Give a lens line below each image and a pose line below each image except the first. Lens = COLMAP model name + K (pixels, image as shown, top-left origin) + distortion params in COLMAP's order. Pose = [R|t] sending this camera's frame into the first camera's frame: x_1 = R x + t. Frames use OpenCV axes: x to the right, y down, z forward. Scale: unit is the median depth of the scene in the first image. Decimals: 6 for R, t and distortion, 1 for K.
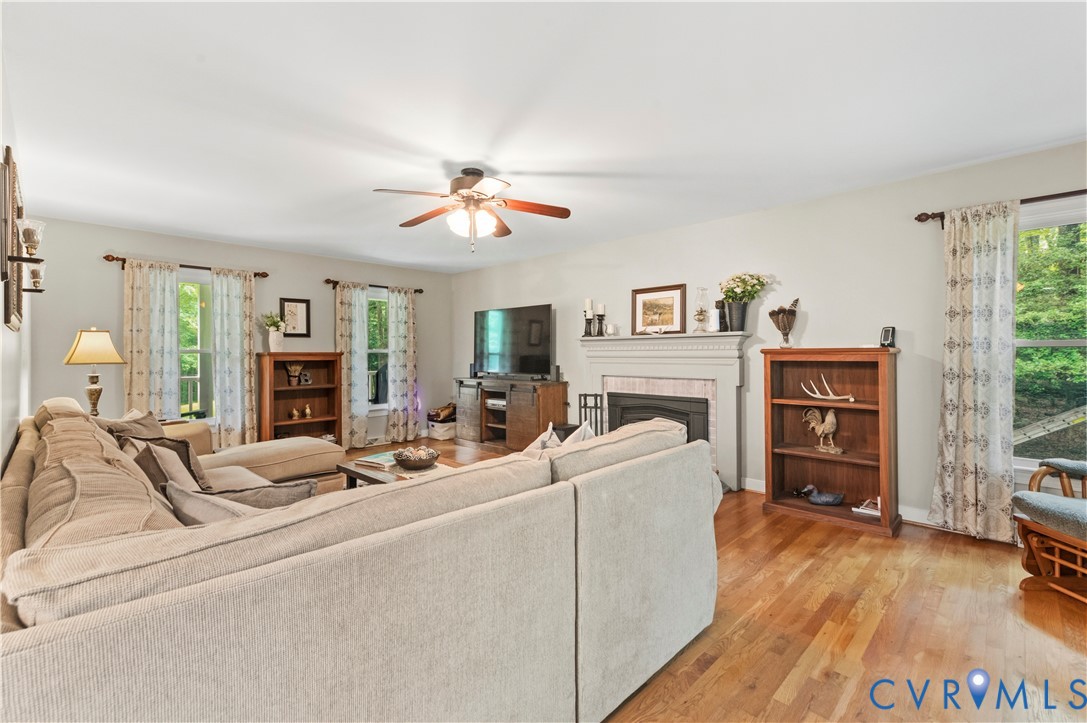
lens RADIAL K [[475.3, 0, 543.4], [0, 475.3, 353.2], [0, 0, 1]] dist [0.016984, -0.003465]
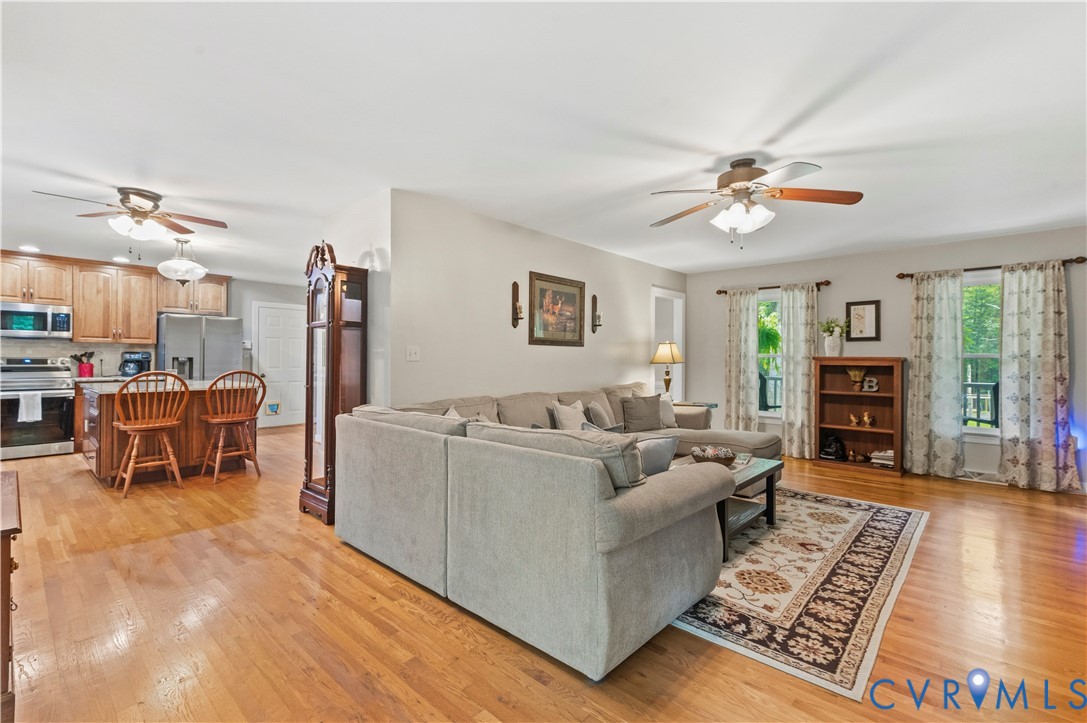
lens RADIAL K [[475.3, 0, 537.1], [0, 475.3, 357.3], [0, 0, 1]] dist [0.016984, -0.003465]
pose [[0.047908, 0.003613, -0.998845, 0.419418], [-0.004747, 0.999983, 0.003389, -0.001204], [0.998840, 0.004579, 0.047924, 0.305195]]
